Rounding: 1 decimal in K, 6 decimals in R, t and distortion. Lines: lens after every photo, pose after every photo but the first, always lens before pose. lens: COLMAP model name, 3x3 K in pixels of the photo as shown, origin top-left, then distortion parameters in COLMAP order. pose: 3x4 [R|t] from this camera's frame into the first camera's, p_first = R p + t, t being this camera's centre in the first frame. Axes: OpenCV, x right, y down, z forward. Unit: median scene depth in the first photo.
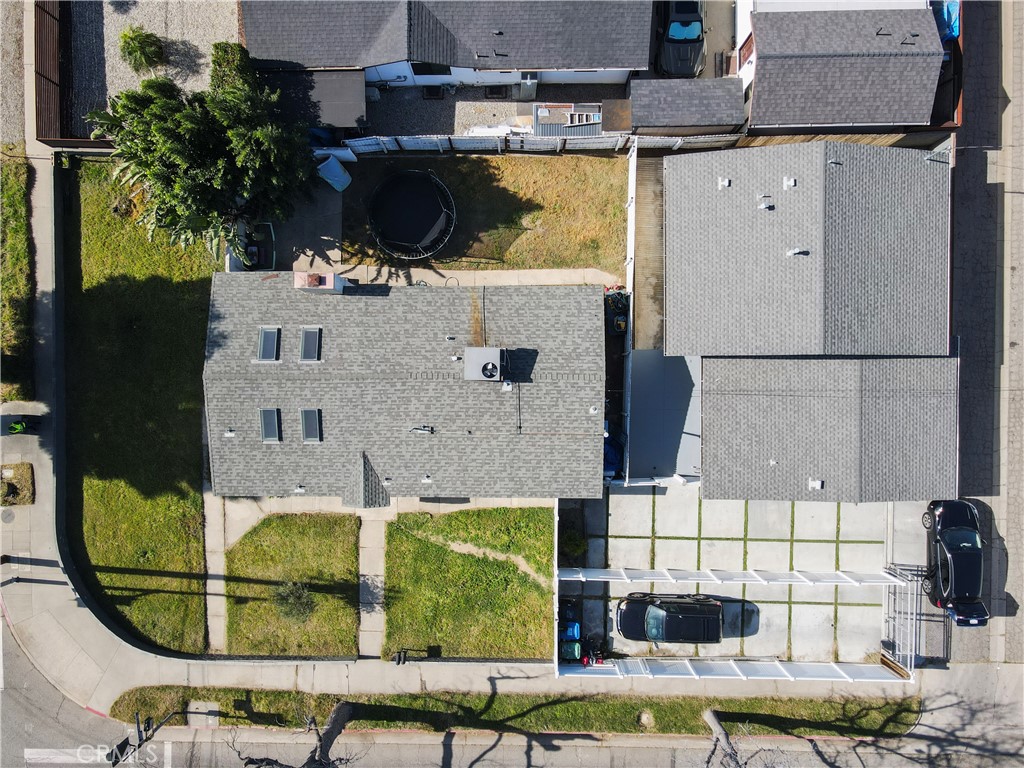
lens RADIAL K [[763.9, 0, 512.0], [0, 763.9, 384.0], [0, 0, 1]] dist [0.007705, -0.003481]
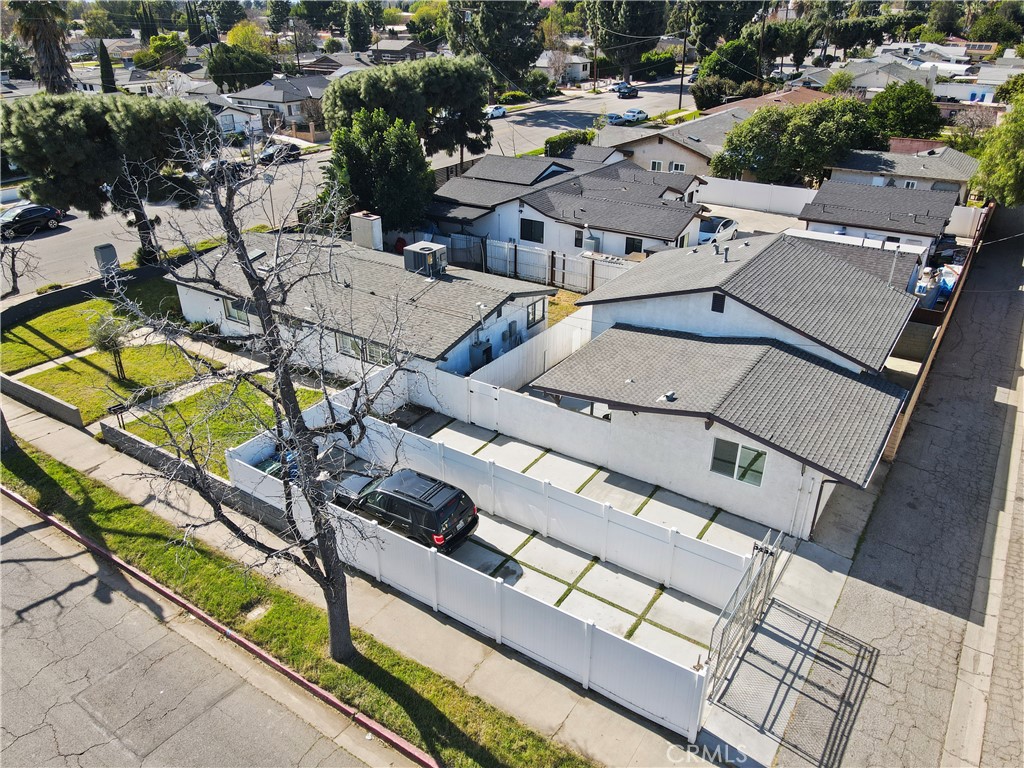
lens RADIAL K [[763.9, 0, 512.0], [0, 763.9, 384.0], [0, 0, 1]] dist [0.007705, -0.003481]
pose [[0.835997, 0.269332, -0.478090, 0.562862], [-0.547869, 0.360761, -0.754779, 0.705536], [-0.030810, 0.892923, 0.449154, 0.584990]]
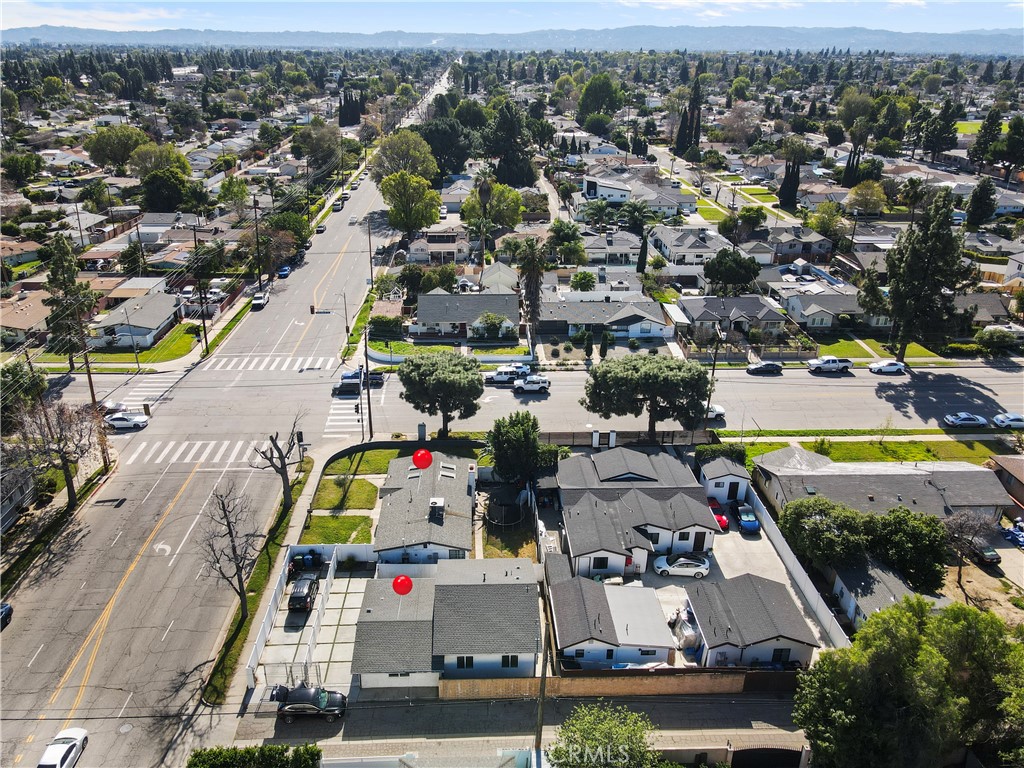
lens RADIAL K [[763.9, 0, 512.0], [0, 763.9, 384.0], [0, 0, 1]] dist [0.007705, -0.003481]
pose [[0.053651, 0.421620, -0.905184, 1.733177], [-0.997893, -0.010486, -0.064030, -0.090251], [-0.036488, 0.906712, 0.420169, -0.312138]]
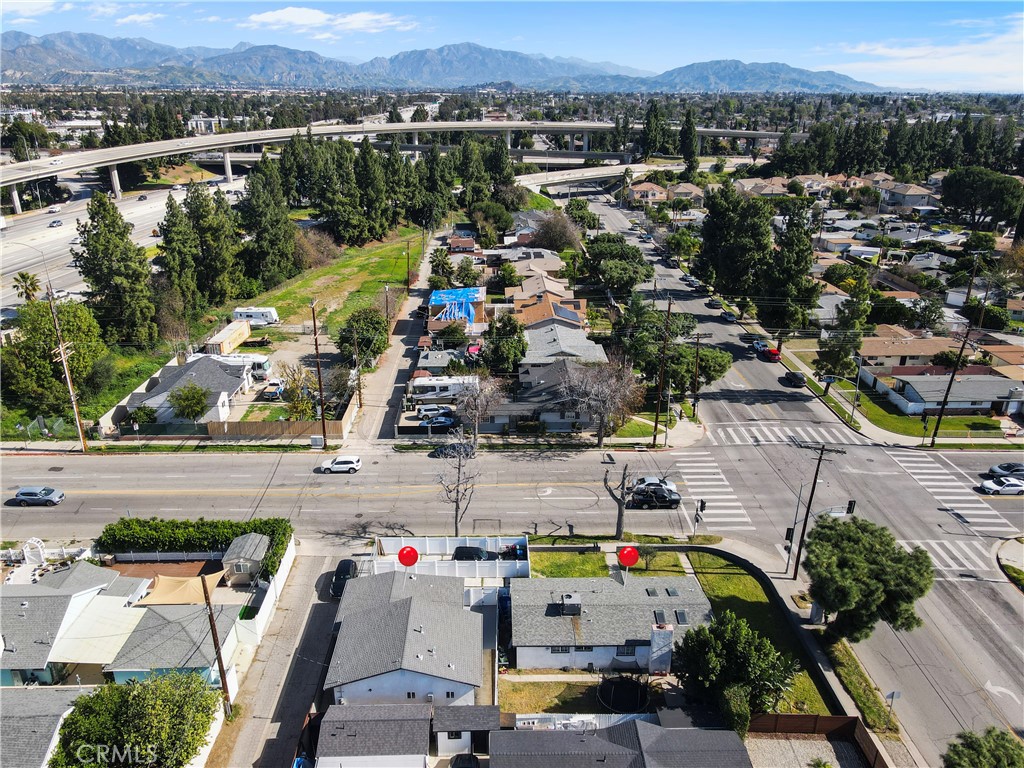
lens RADIAL K [[763.9, 0, 512.0], [0, 763.9, 384.0], [0, 0, 1]] dist [0.007705, -0.003481]
pose [[-0.999425, 0.029215, -0.017190, 0.126107], [-0.026835, -0.372096, 0.927806, -1.521072], [0.020710, 0.927735, 0.372666, -0.283640]]
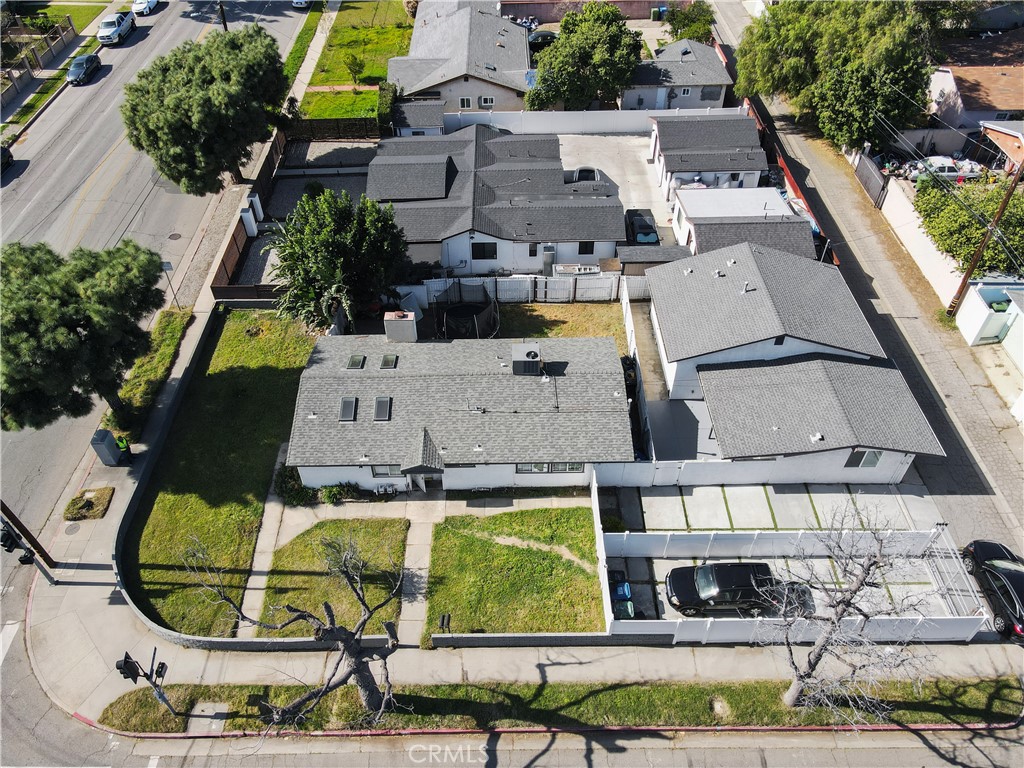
lens RADIAL K [[739.7, 0, 512.2], [0, 739.7, 397.0], [0, 0, 1]] dist [-0.003050, -0.002824]
pose [[0.999818, -0.008423, 0.017121, -0.072879], [0.018098, 0.702924, -0.711035, 0.786090], [-0.006045, 0.711215, 0.702948, 0.158261]]
